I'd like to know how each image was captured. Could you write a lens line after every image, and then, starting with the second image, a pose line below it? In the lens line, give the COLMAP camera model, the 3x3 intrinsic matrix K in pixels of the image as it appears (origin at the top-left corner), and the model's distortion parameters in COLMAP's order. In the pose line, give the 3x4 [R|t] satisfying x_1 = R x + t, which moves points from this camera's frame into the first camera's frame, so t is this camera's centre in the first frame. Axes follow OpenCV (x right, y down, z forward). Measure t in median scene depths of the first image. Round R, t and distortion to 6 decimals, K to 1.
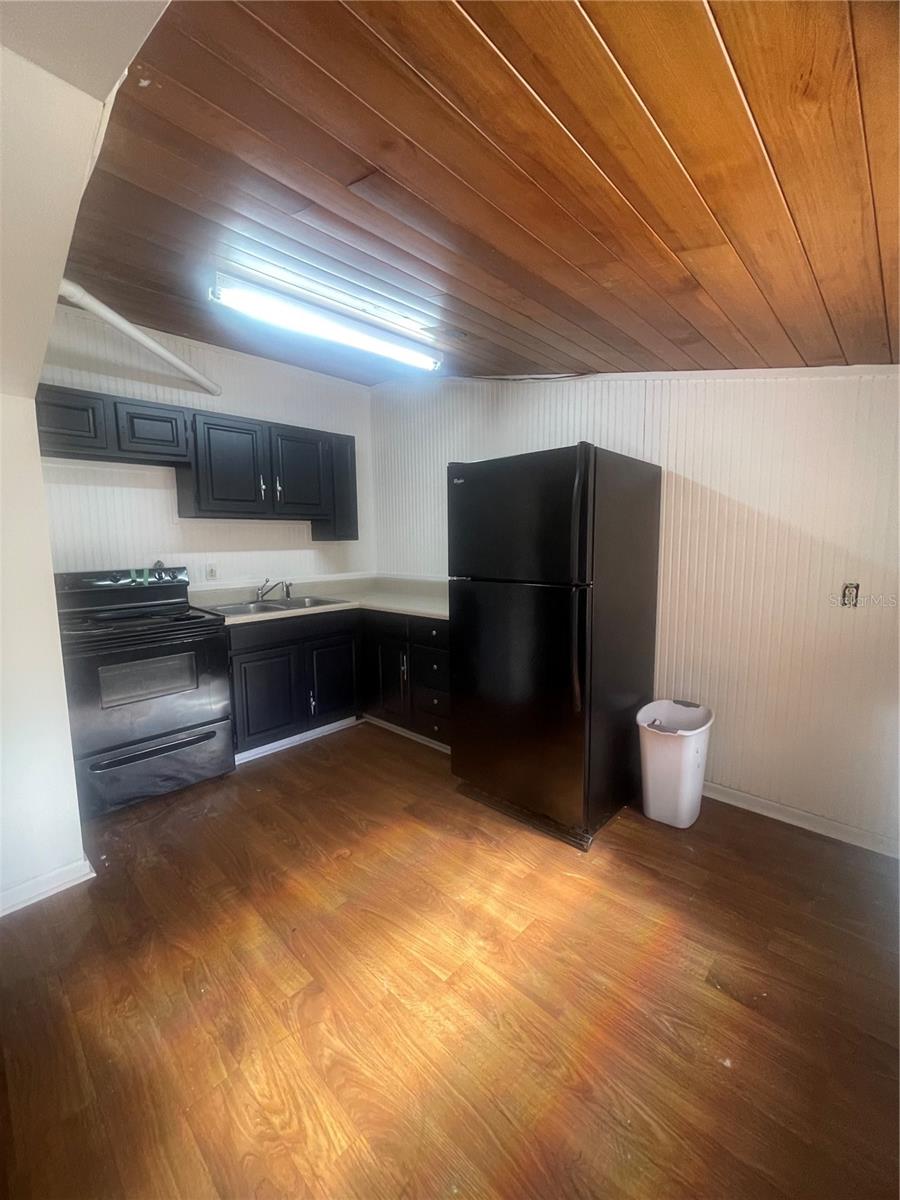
lens RADIAL K [[485.8, 0, 449.0], [0, 485.8, 595.8], [0, 0, 1]] dist [-0.000288, 0.000023]
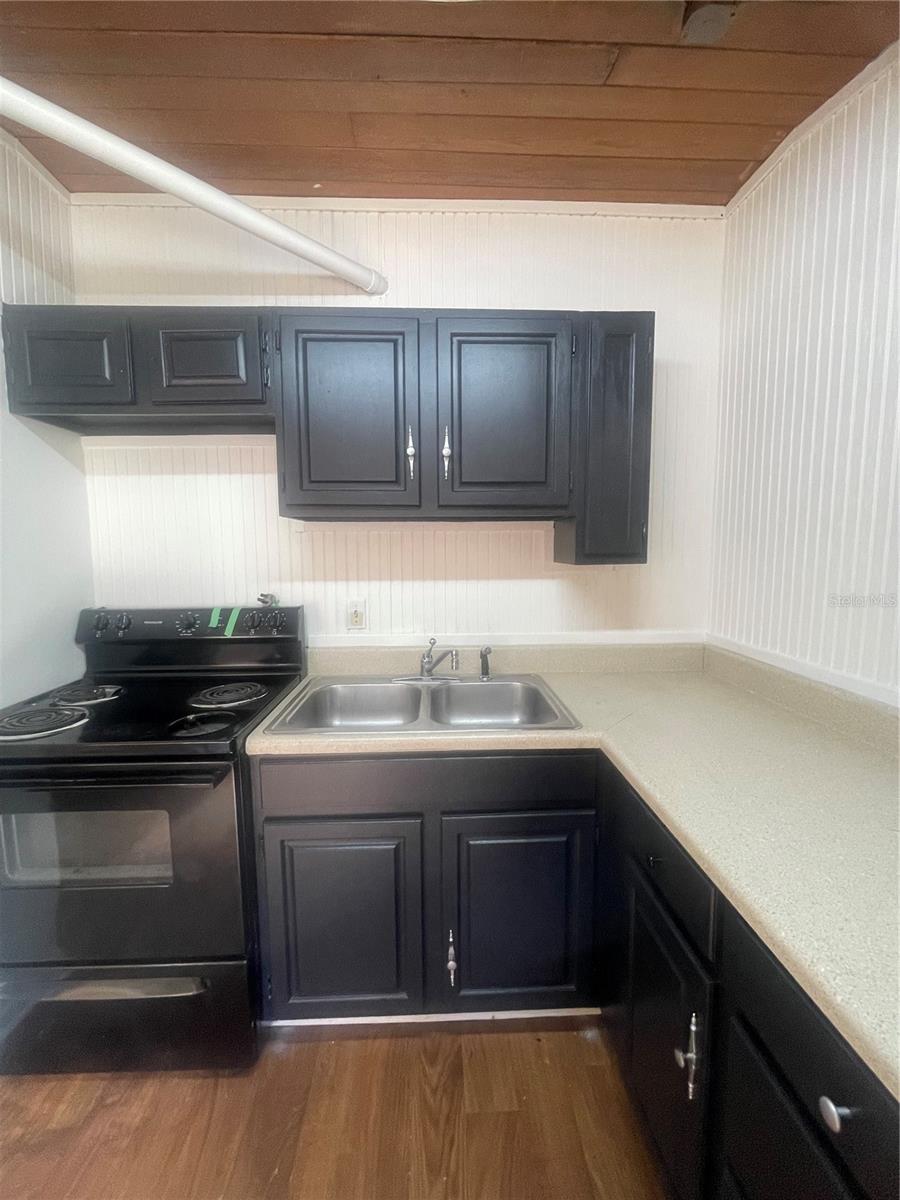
lens RADIAL K [[485.8, 0, 452.8], [0, 485.8, 592.7], [0, 0, 1]] dist [-0.000288, 0.000023]
pose [[0.719596, 0.069901, -0.690866, -0.017052], [-0.082681, 0.996468, 0.014703, -0.090770], [0.689453, 0.046542, 0.722833, 0.648572]]
